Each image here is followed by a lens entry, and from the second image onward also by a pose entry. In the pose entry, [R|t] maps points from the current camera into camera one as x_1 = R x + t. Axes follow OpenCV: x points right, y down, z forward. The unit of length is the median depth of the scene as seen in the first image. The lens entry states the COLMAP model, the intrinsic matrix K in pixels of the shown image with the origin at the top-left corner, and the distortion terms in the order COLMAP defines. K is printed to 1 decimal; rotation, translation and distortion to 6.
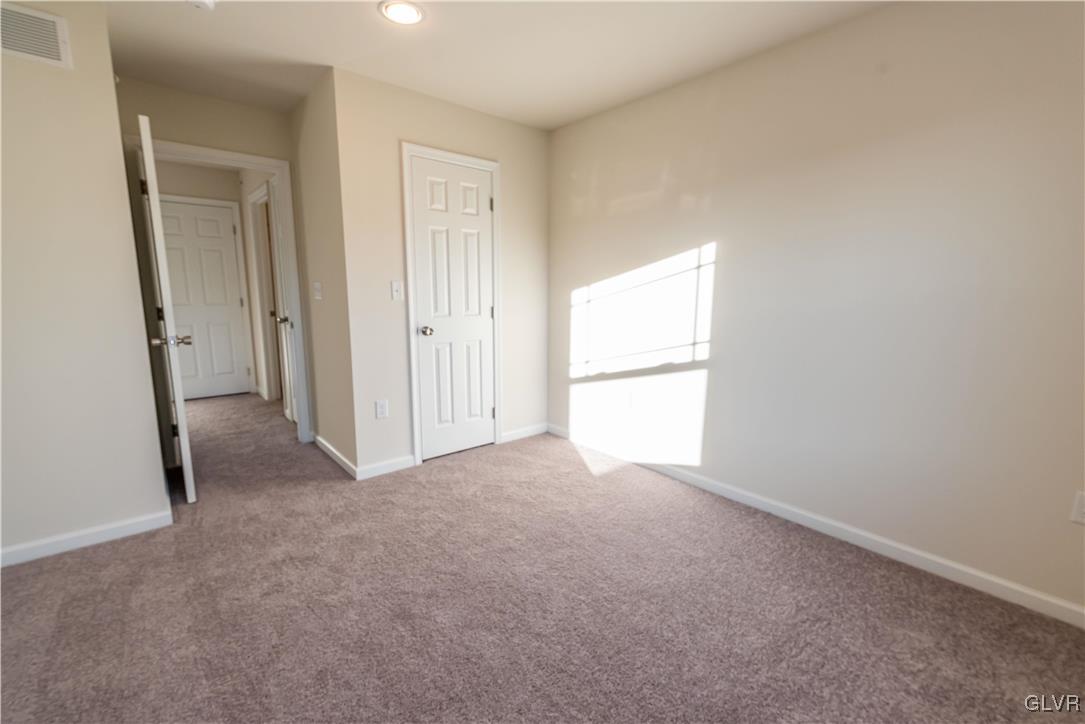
lens RADIAL K [[462.9, 0, 545.7], [0, 462.9, 358.0], [0, 0, 1]] dist [0.001452, -0.006730]
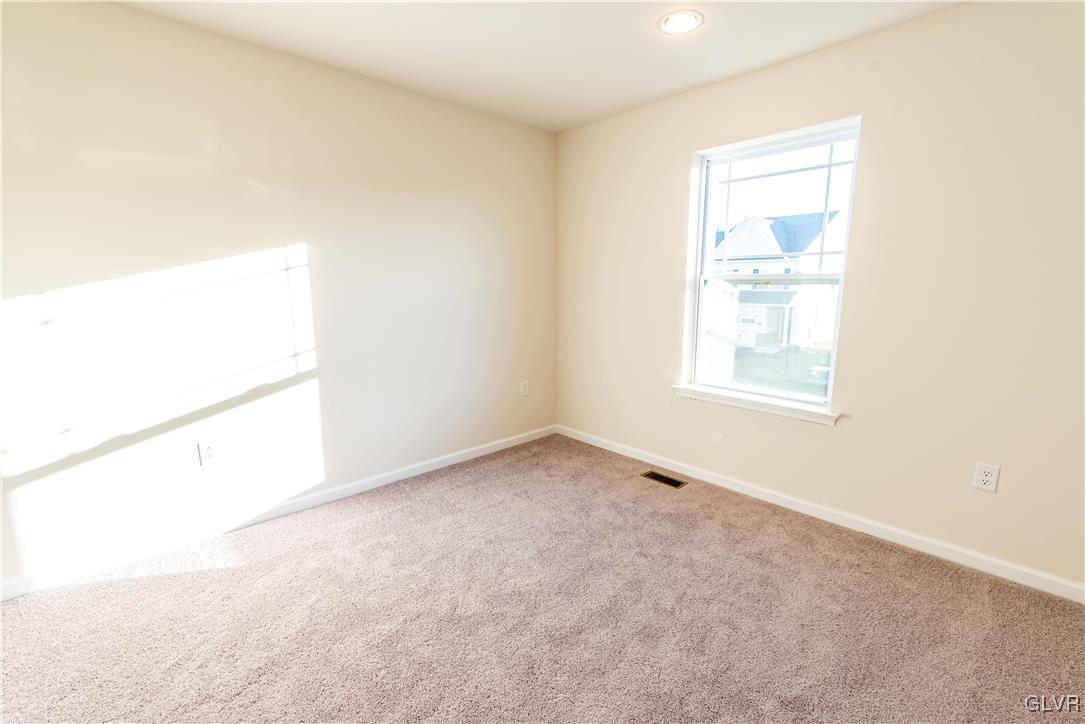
lens RADIAL K [[462.9, 0, 545.7], [0, 462.9, 358.0], [0, 0, 1]] dist [0.001452, -0.006730]
pose [[-0.046762, -0.167030, 0.984842, -0.586993], [0.154603, 0.972830, 0.172334, -0.104908], [-0.986869, 0.160318, -0.019668, 0.551297]]
